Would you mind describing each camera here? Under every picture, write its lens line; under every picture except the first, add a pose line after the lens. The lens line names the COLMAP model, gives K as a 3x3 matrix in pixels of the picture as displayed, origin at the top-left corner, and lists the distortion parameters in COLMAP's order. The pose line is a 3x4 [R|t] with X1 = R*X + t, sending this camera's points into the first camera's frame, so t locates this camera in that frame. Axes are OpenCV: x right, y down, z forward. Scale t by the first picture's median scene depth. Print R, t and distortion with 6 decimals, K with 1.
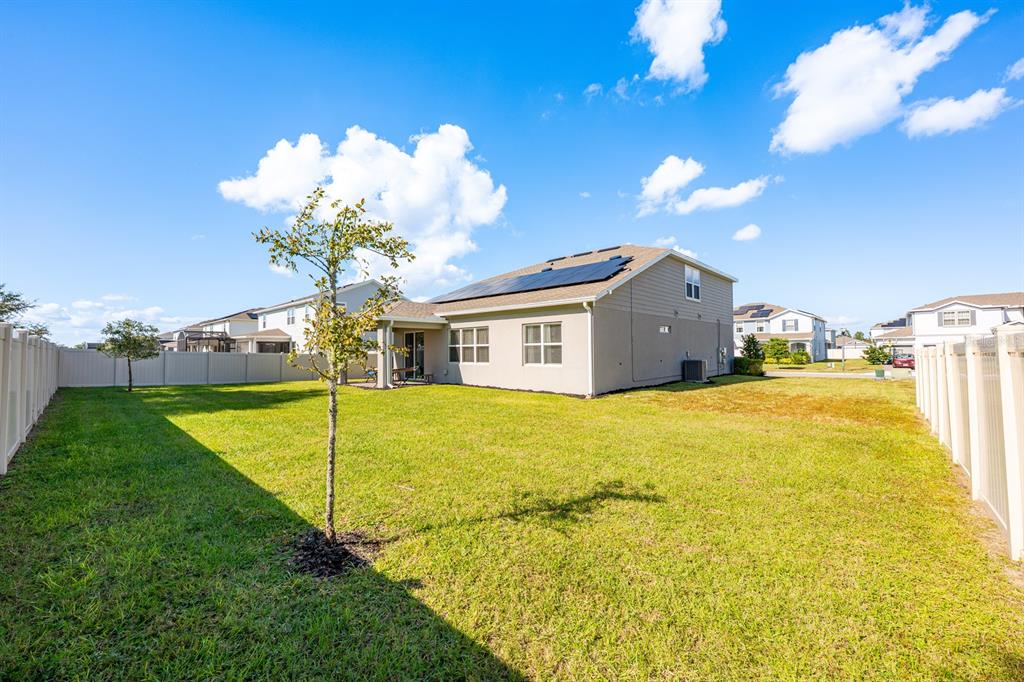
lens RADIAL K [[407.4, 0, 512.0], [0, 407.4, 341.0], [0, 0, 1]] dist [0.001055, -0.000350]
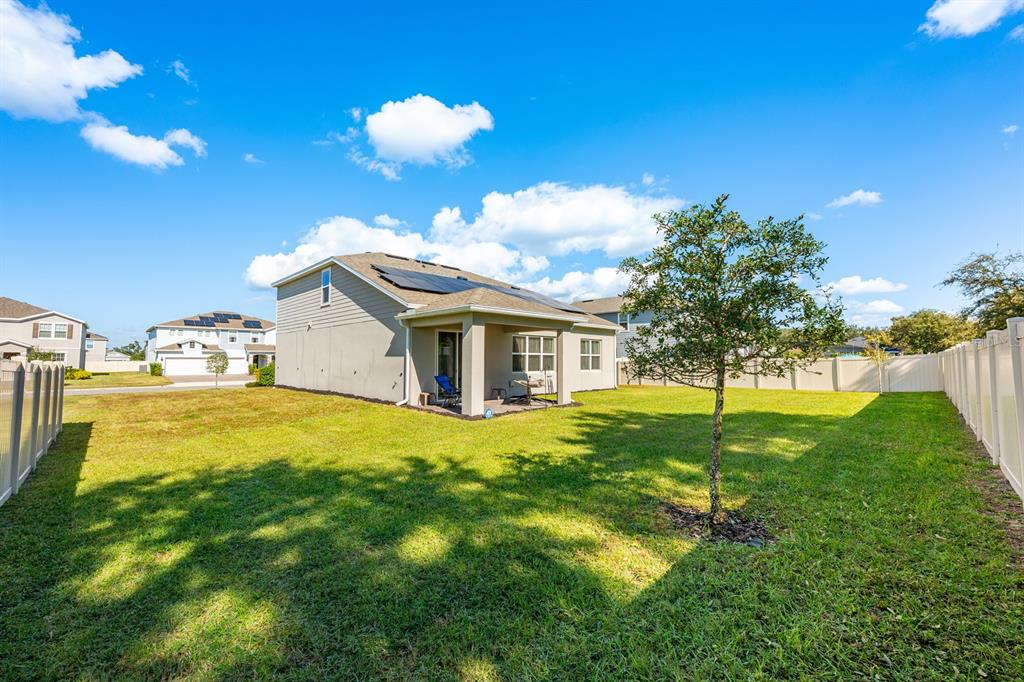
lens RADIAL K [[410.5, 0, 490.7], [0, 410.5, 337.8], [0, 0, 1]] dist [0.000084, 0.000097]
pose [[0.060163, 0.054976, 0.996673, -1.091319], [-0.033101, 0.998043, -0.053054, 0.028055], [-0.997640, -0.029799, 0.061865, 1.039280]]
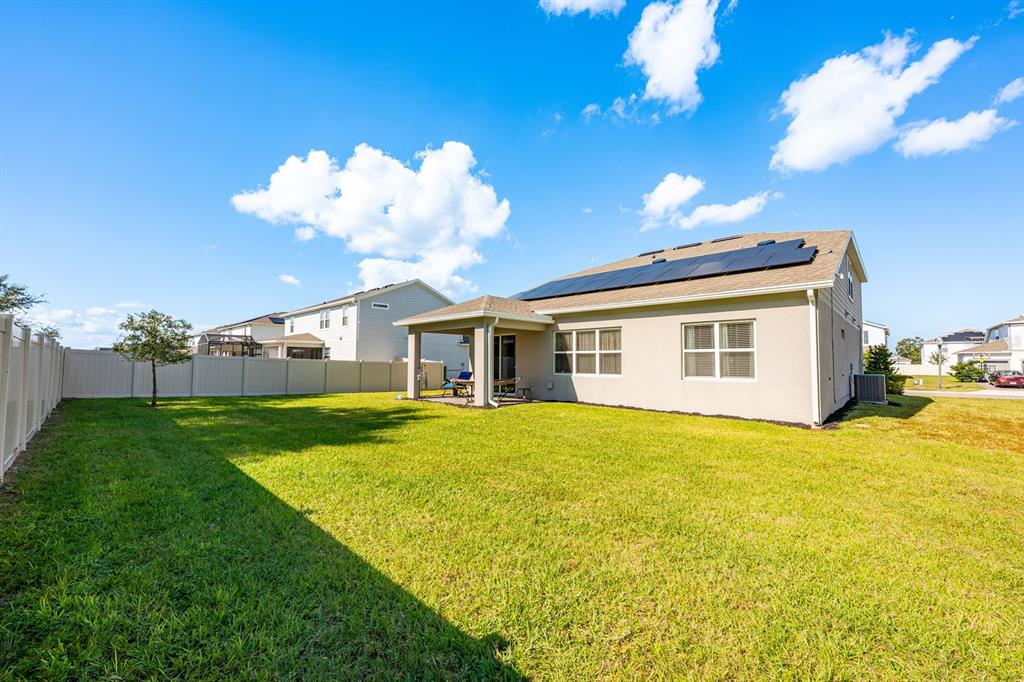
lens RADIAL K [[407.0, 0, 514.8], [0, 407.0, 342.2], [0, 0, 1]] dist [-0.000390, 0.000375]
pose [[0.999860, 0.012981, -0.010588, -0.234162], [-0.013235, 0.999618, -0.024283, 0.013000], [0.010269, 0.024420, 0.999649, 0.223304]]
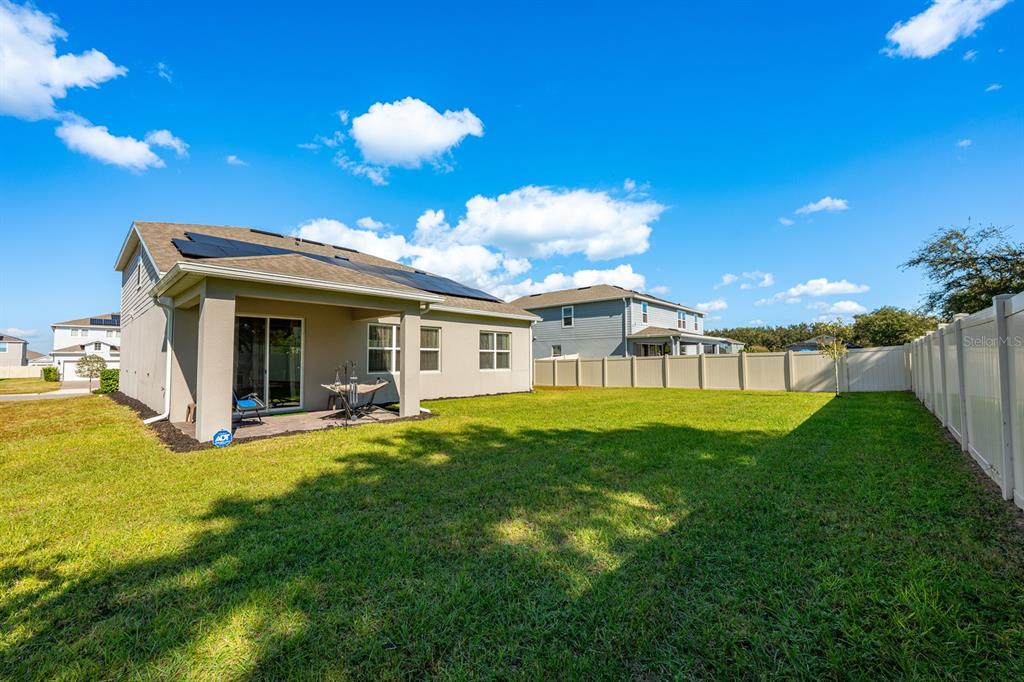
lens RADIAL K [[406.5, 0, 489.5], [0, 406.5, 340.8], [0, 0, 1]] dist [-0.000539, -0.000094]
pose [[0.019756, 0.051164, 0.998495, -0.855060], [-0.023614, 0.998435, -0.050694, 0.030544], [-0.999526, -0.022577, 0.020933, 0.826167]]
